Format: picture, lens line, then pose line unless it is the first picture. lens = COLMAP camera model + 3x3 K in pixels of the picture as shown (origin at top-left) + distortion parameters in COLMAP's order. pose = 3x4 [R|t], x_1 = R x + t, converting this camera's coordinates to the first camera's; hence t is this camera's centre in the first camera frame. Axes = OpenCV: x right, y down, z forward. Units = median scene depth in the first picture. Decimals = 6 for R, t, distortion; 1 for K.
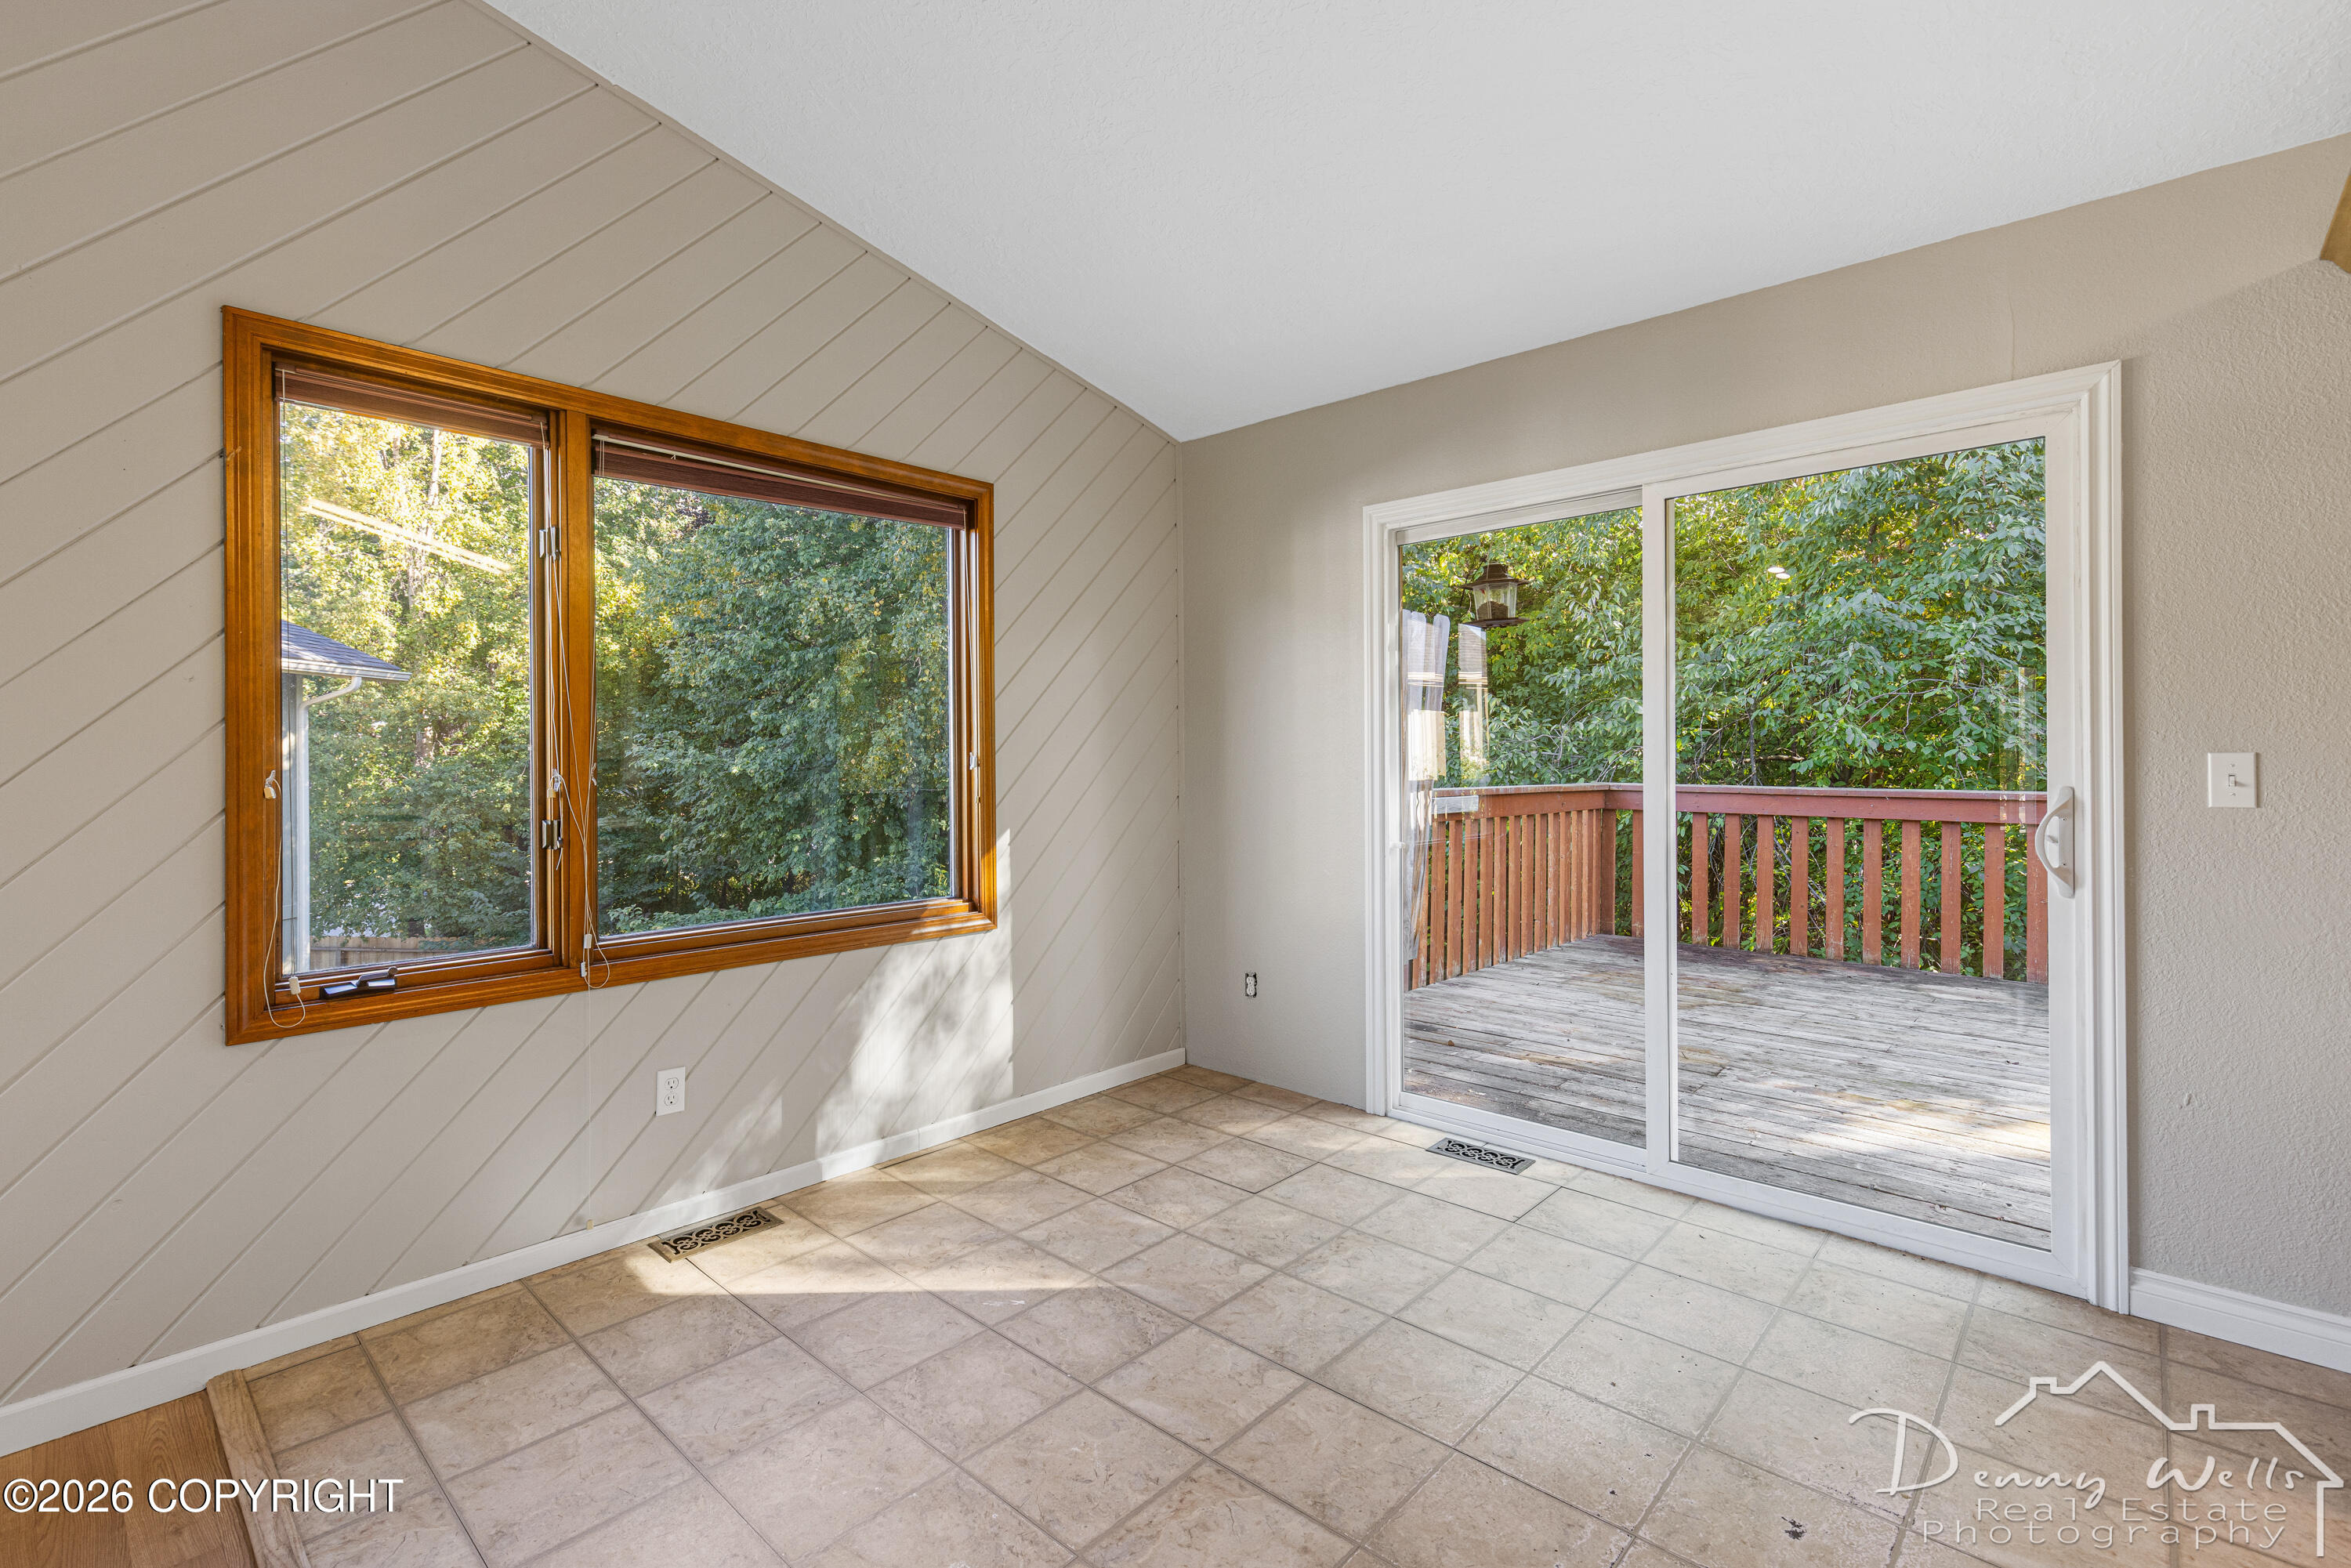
lens RADIAL K [[1057.3, 0, 1167.3], [0, 1057.3, 758.7], [0, 0, 1]] dist [0.008192, -0.001286]
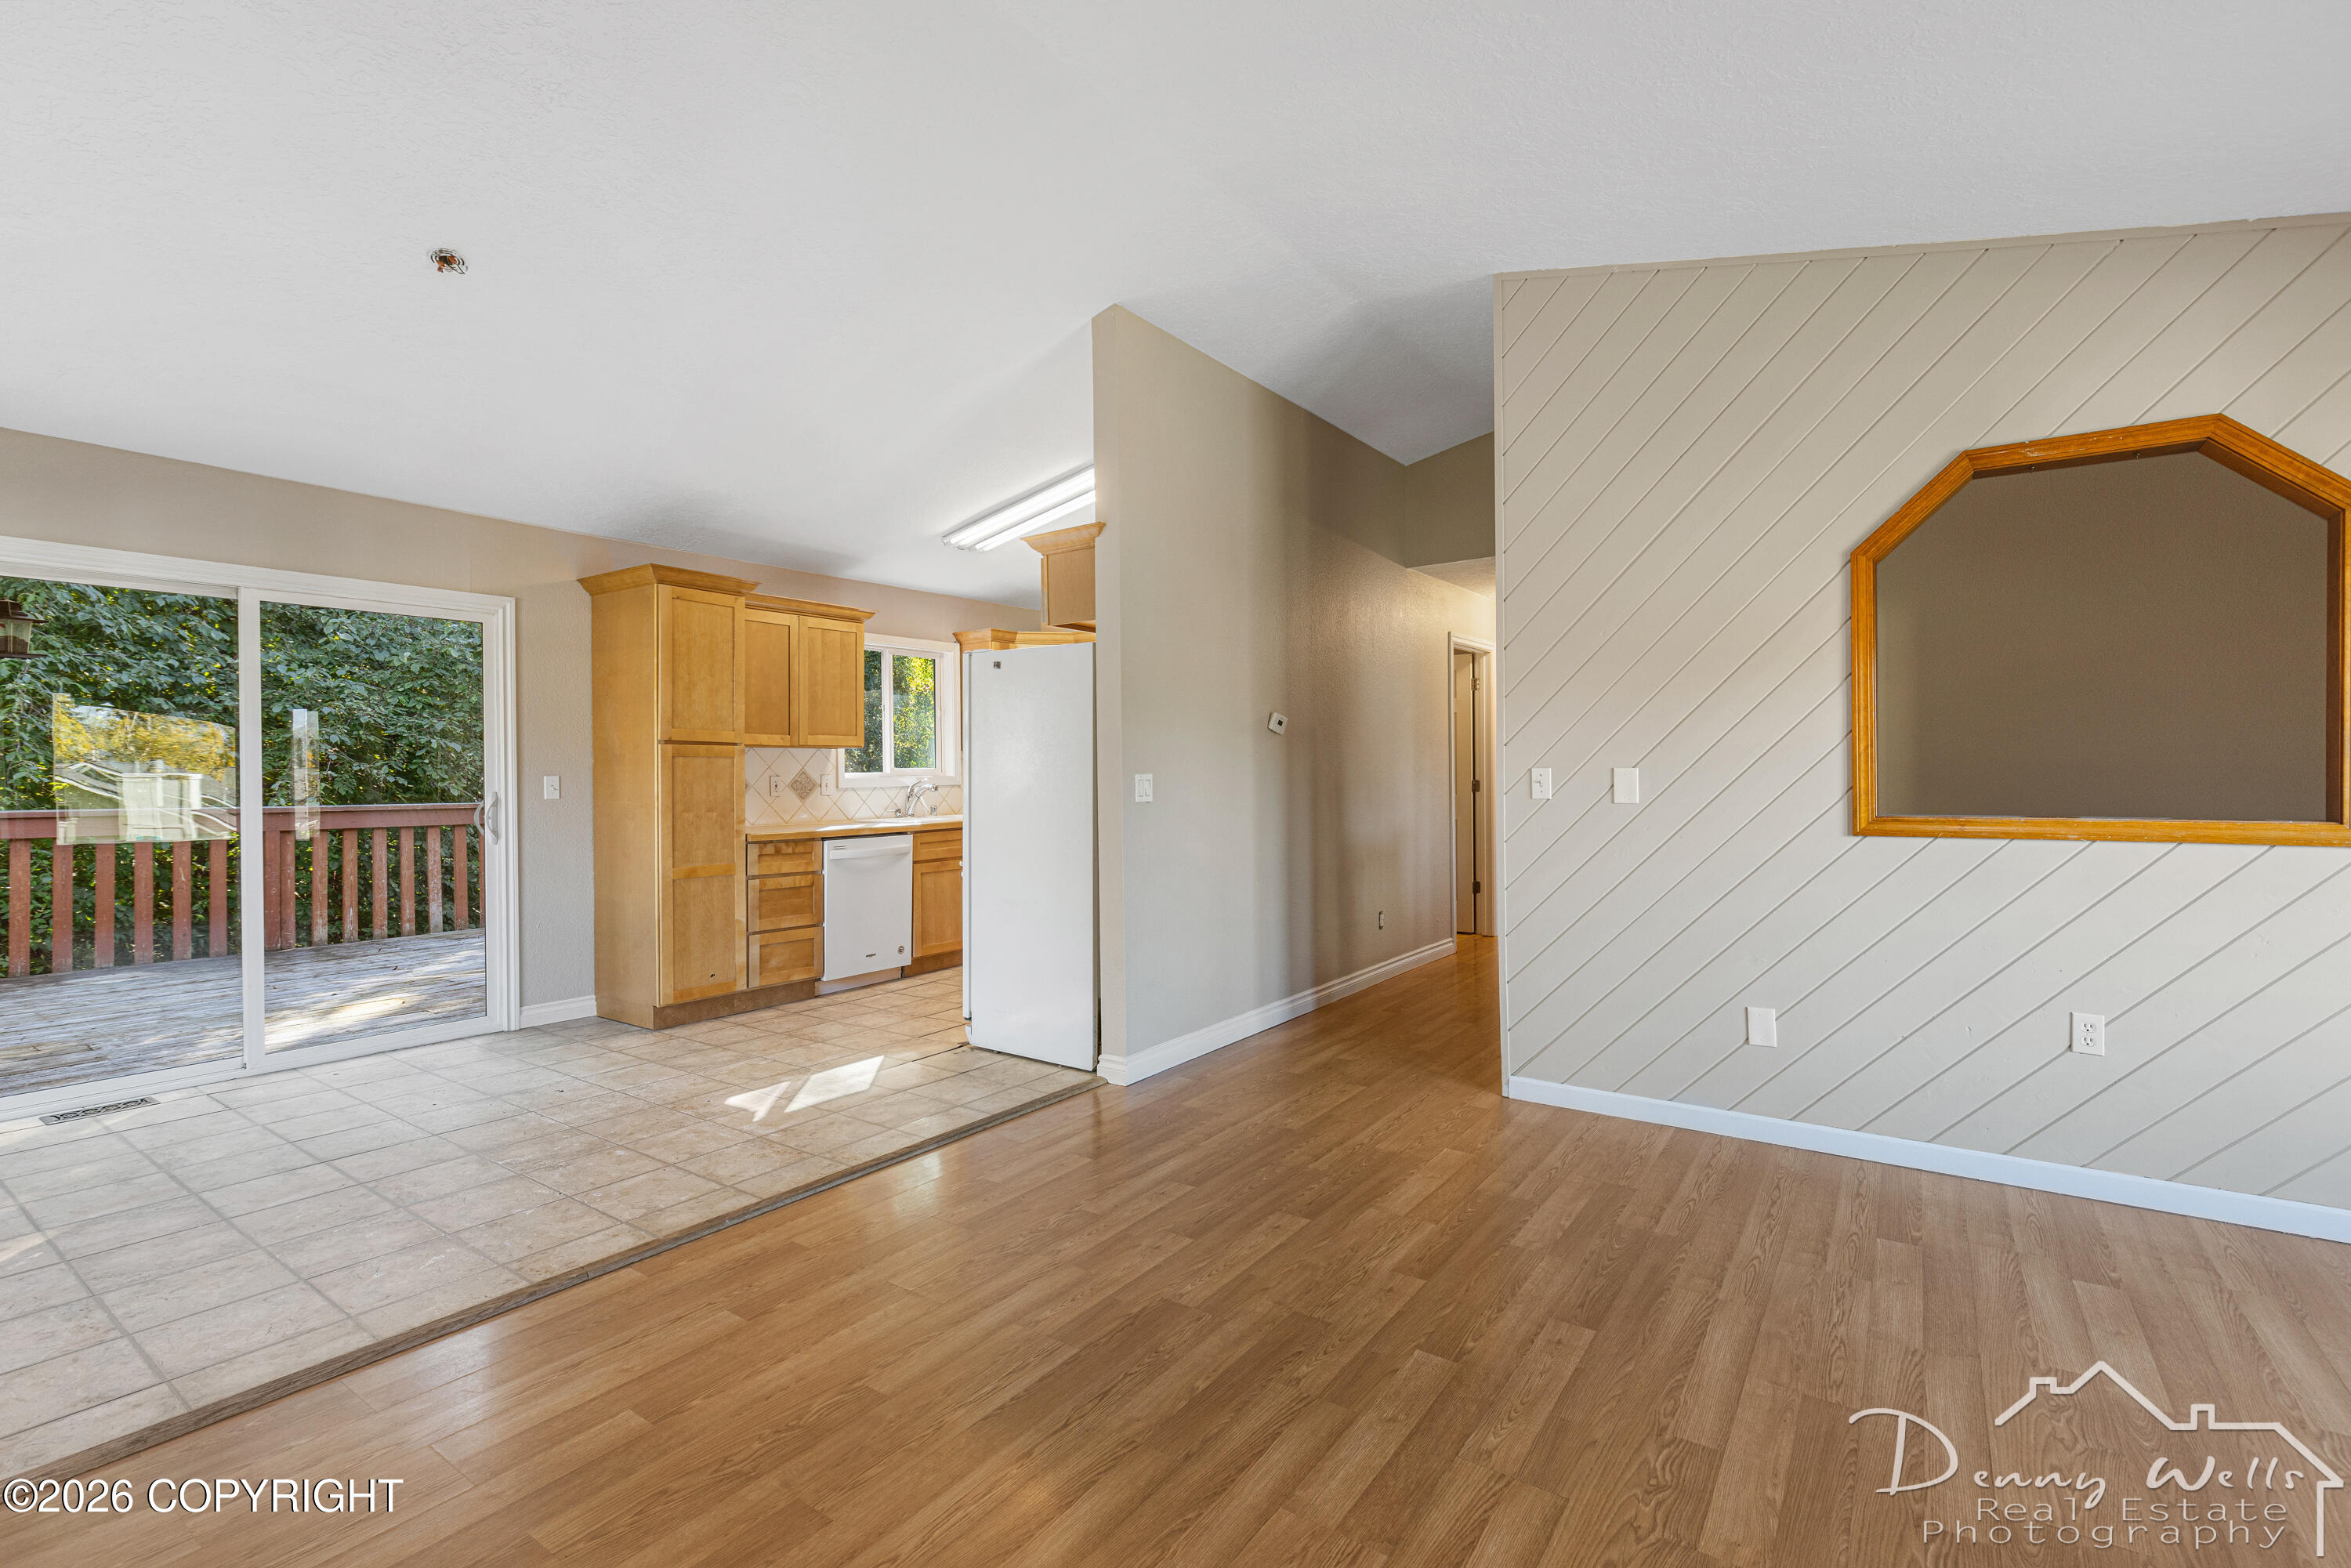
lens RADIAL K [[1057.3, 0, 1182.7], [0, 1057.3, 779.2], [0, 0, 1]] dist [0.008192, -0.001286]
pose [[-0.133153, -0.001887, 0.991094, -1.653428], [0.006225, 0.999977, 0.002740, 0.005030], [-0.991076, 0.006535, -0.133138, -0.086053]]
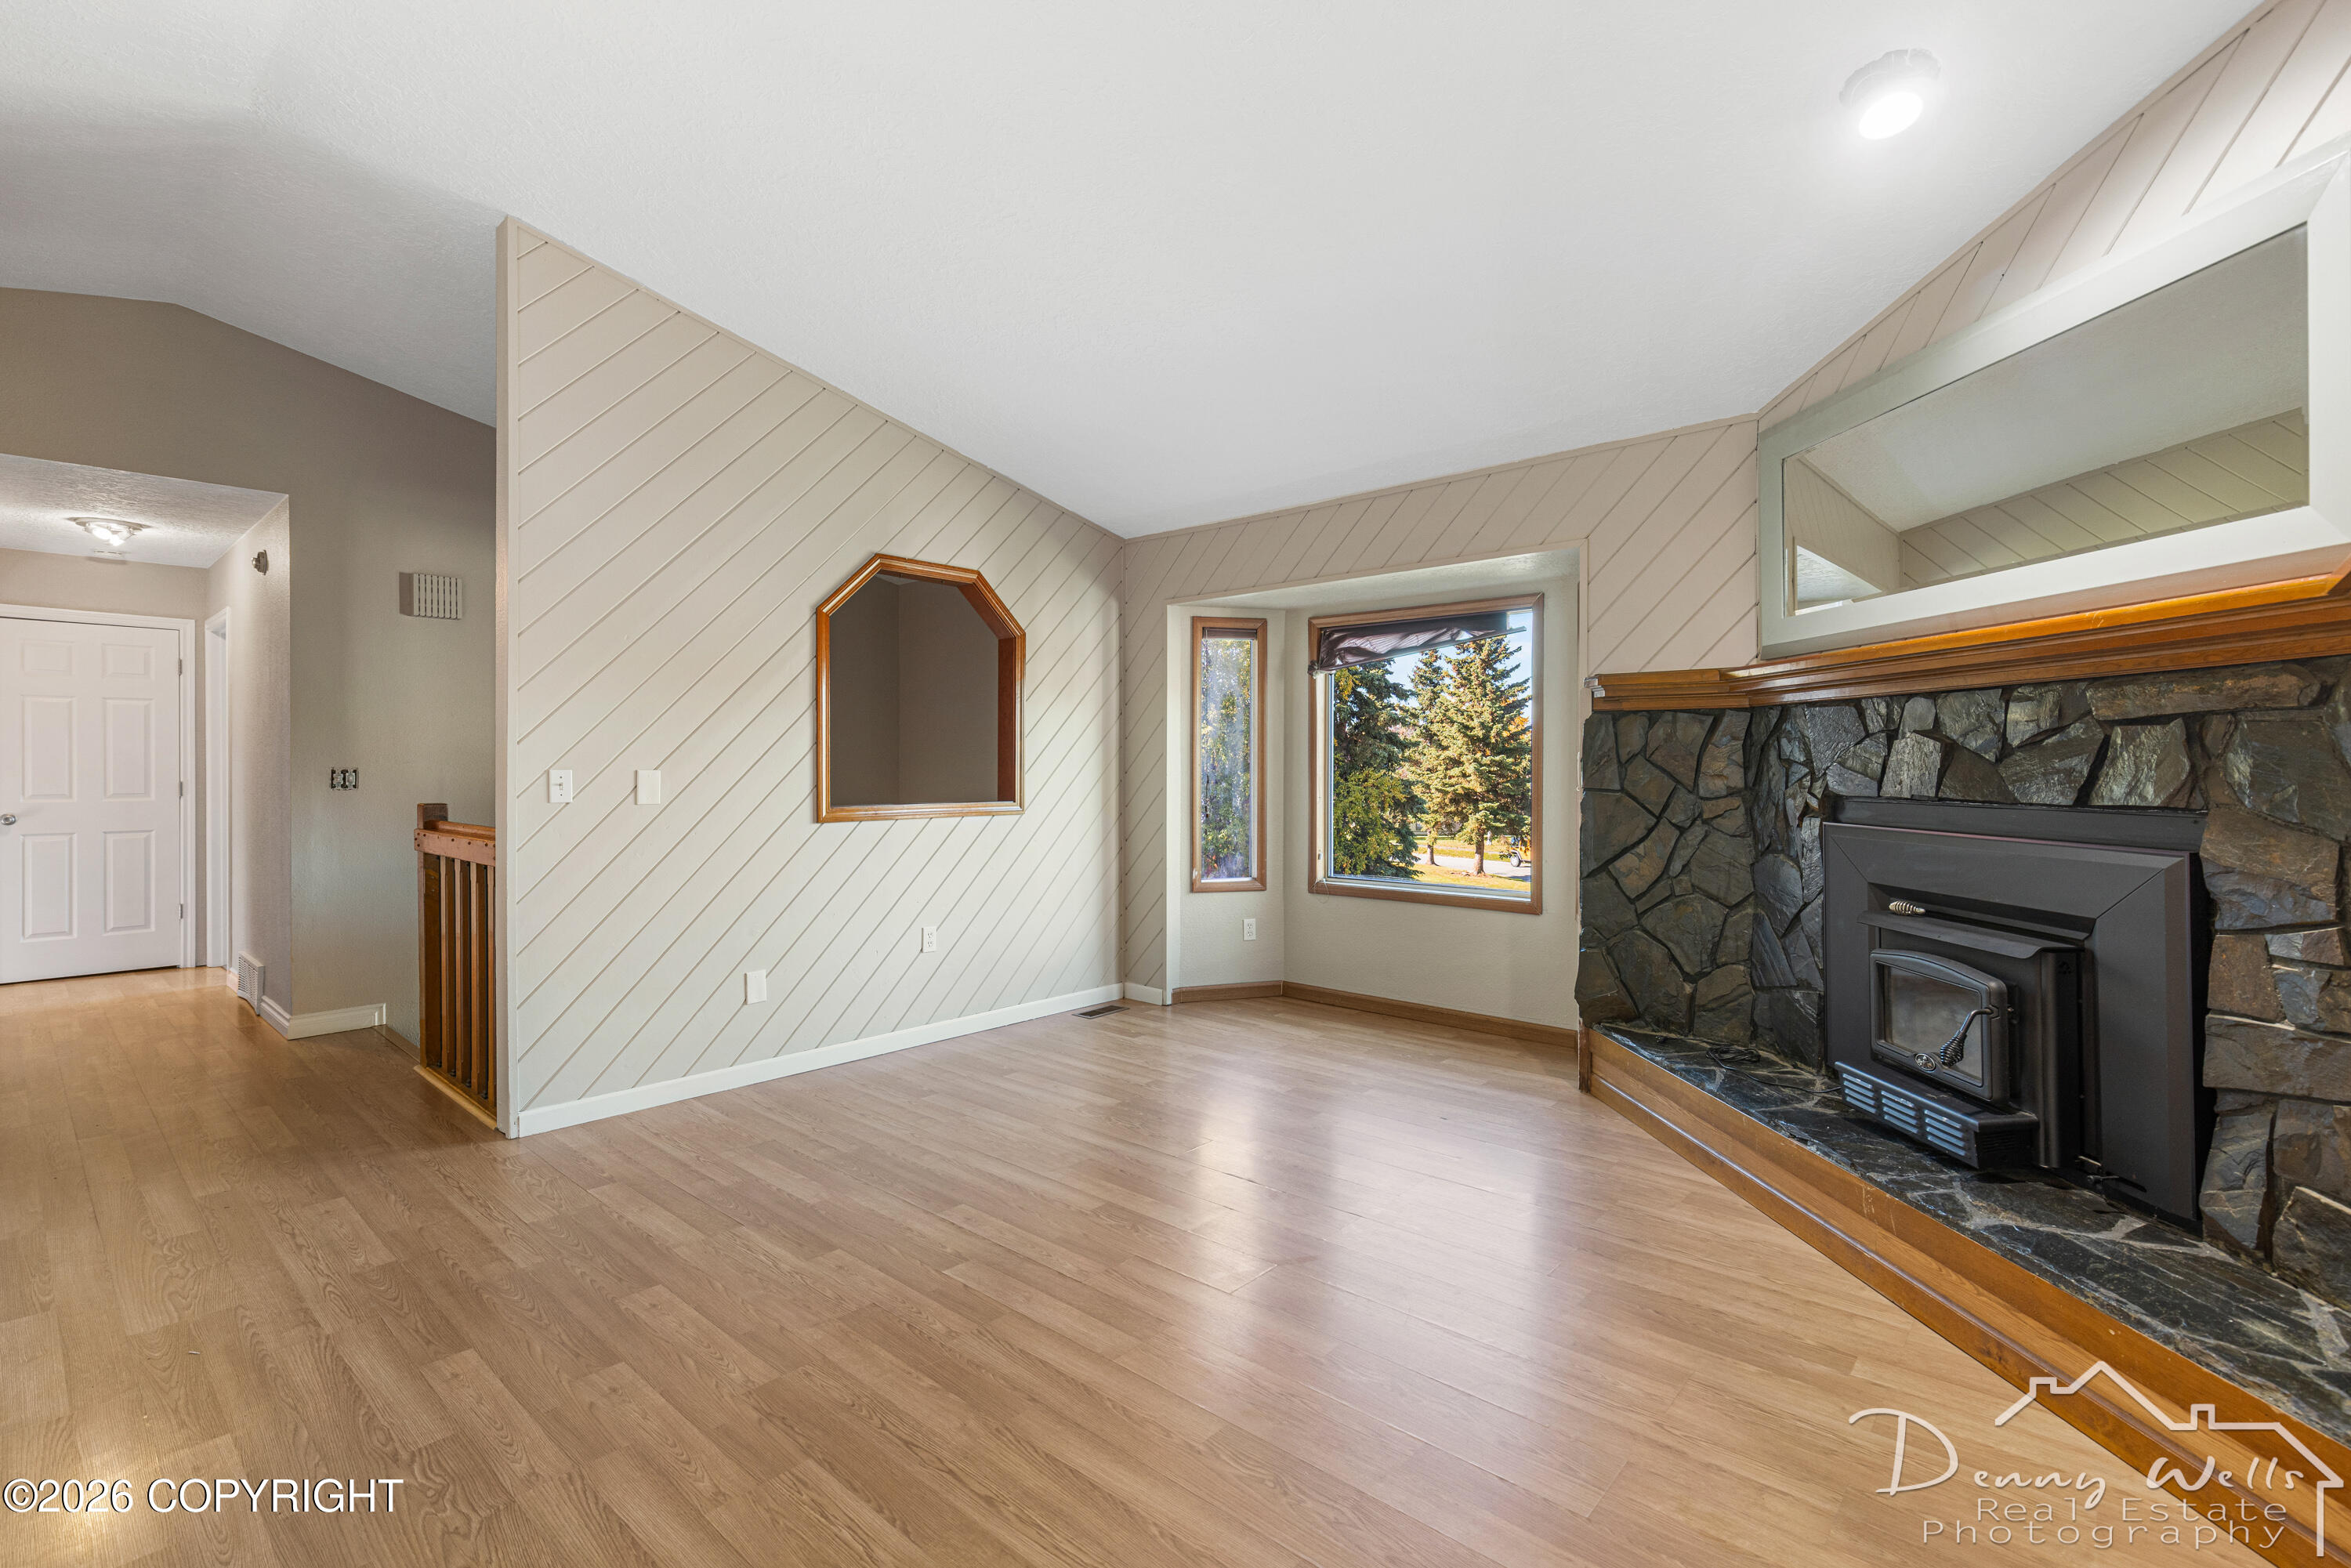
lens RADIAL K [[1057.3, 0, 1148.9], [0, 1057.3, 767.1], [0, 0, 1]] dist [0.008192, -0.001286]
pose [[-0.999987, 0.004590, 0.002290, -0.850005], [0.004586, 0.999988, -0.001726, -0.002403], [-0.002298, -0.001716, -0.999996, 0.806924]]
